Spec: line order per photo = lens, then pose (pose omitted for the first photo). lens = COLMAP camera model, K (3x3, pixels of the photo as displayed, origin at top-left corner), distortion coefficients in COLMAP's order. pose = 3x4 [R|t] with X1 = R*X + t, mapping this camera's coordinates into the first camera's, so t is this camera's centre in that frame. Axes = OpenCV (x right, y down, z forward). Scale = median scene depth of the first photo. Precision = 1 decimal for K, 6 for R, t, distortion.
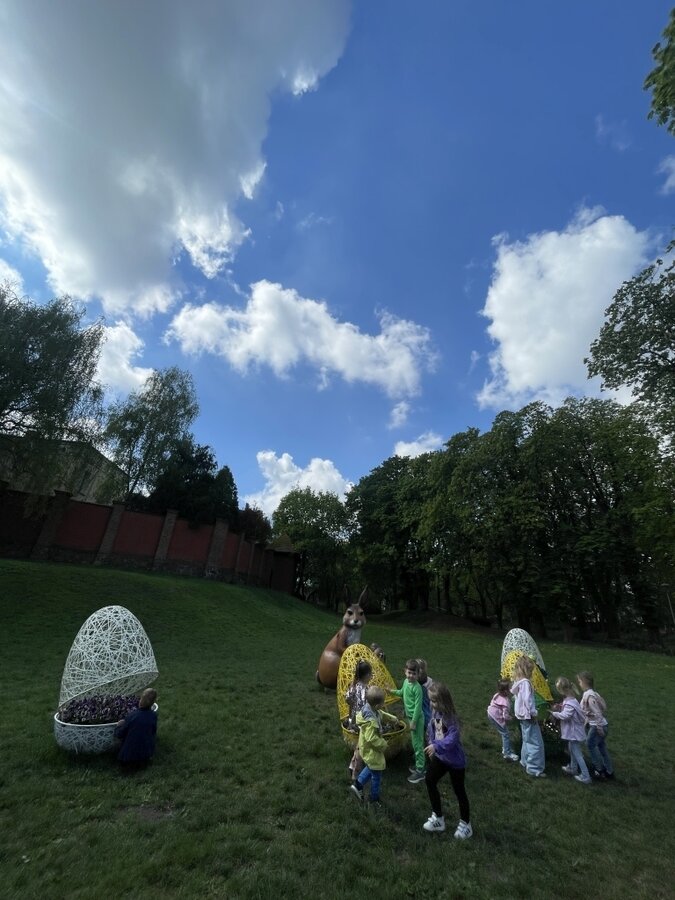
lens RADIAL K [[365.1, 0, 341.0], [0, 365.1, 450.2], [0, 0, 1]] dist [0.000730, 0.000154]
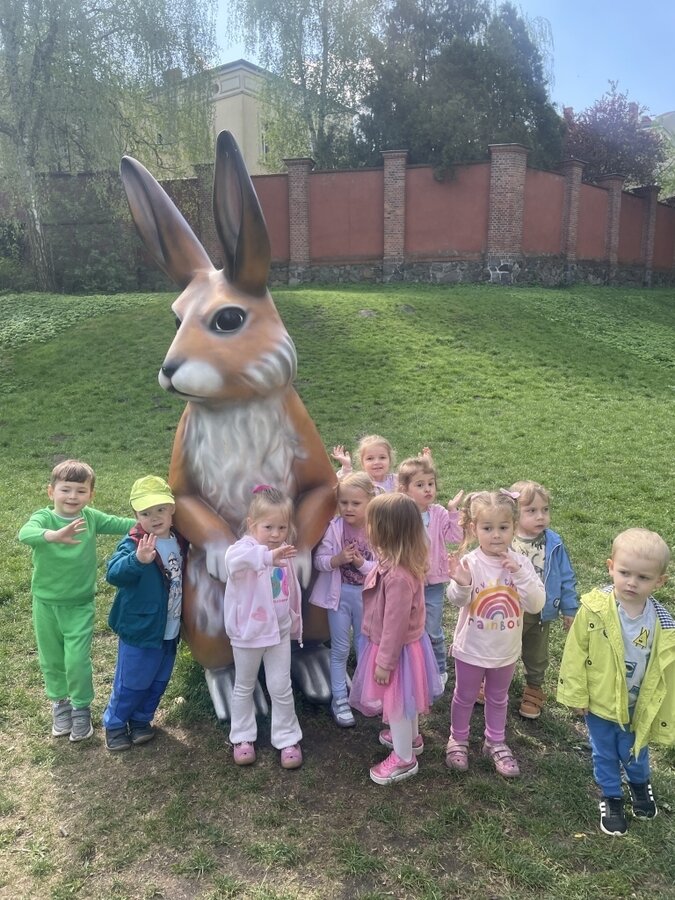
lens RADIAL K [[675.3, 0, 344.4], [0, 675.3, 452.6], [0, 0, 1]] dist [0.087258, -0.113607]
pose [[0.744787, 0.036115, -0.666324, 0.081594], [0.329058, 0.848810, 0.413813, 0.112954], [0.580528, -0.527463, 0.620299, 0.236687]]
